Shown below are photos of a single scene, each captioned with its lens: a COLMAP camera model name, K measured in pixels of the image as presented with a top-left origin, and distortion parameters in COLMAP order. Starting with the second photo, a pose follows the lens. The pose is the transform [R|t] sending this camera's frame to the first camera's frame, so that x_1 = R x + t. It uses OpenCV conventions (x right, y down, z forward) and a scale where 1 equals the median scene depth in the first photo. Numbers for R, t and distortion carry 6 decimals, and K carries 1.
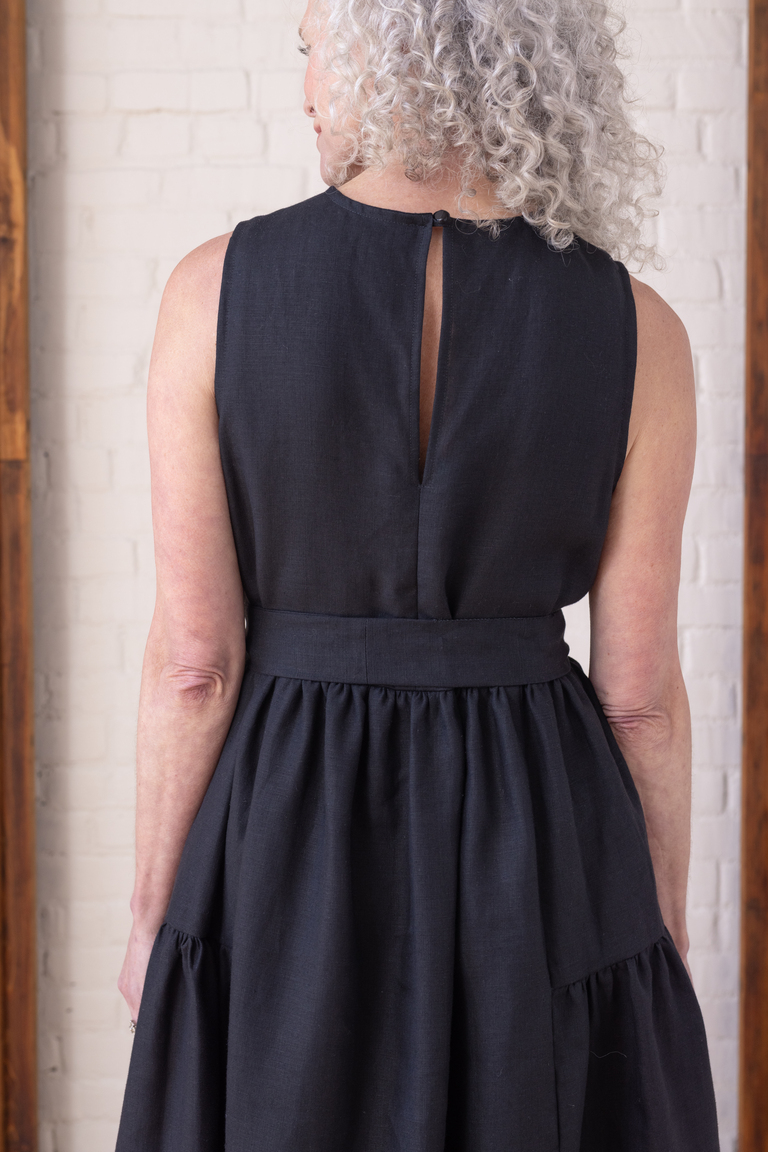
lens RADIAL K [[1718.7, 0, 431.2], [0, 1718.7, 577.3], [0, 0, 1]] dist [0.024647, -0.012755]
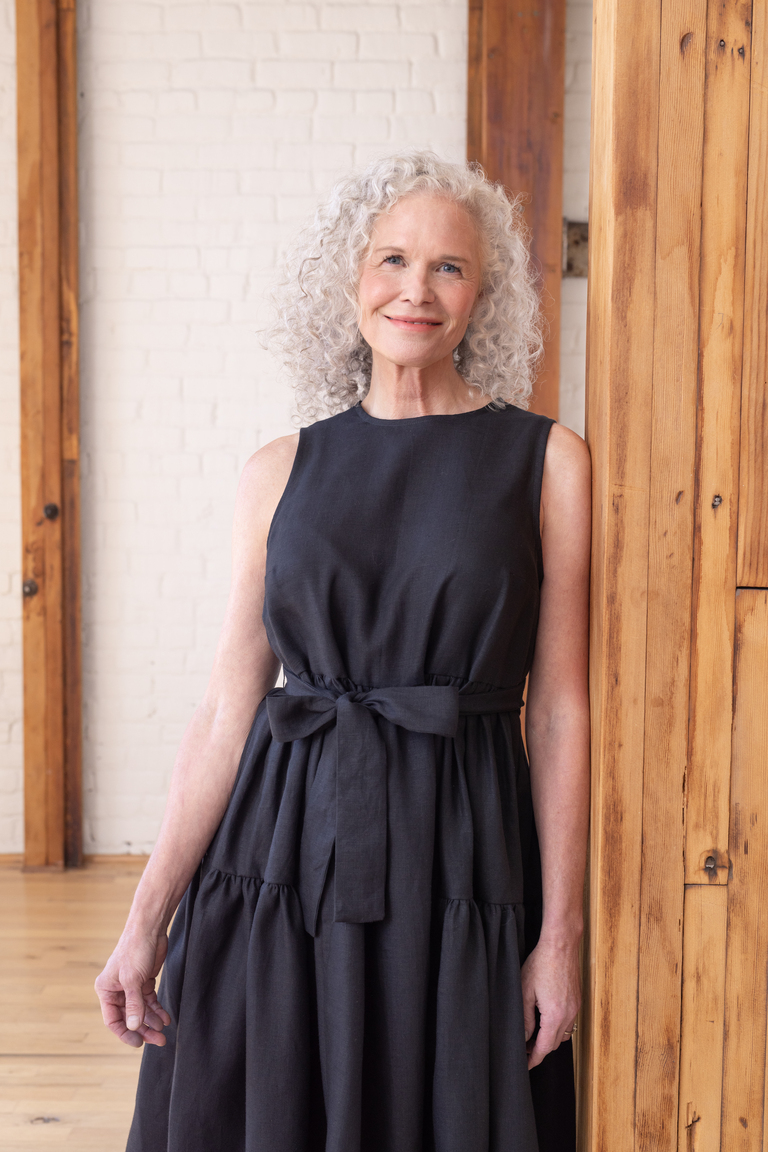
lens RADIAL K [[1718.7, 0, 431.2], [0, 1718.7, 577.3], [0, 0, 1]] dist [0.024647, -0.012755]
pose [[0.999938, 0.011104, -0.000279, 0.147384], [-0.011087, 0.999280, 0.036289, -0.011933], [0.000682, -0.036284, 0.999341, -0.855185]]
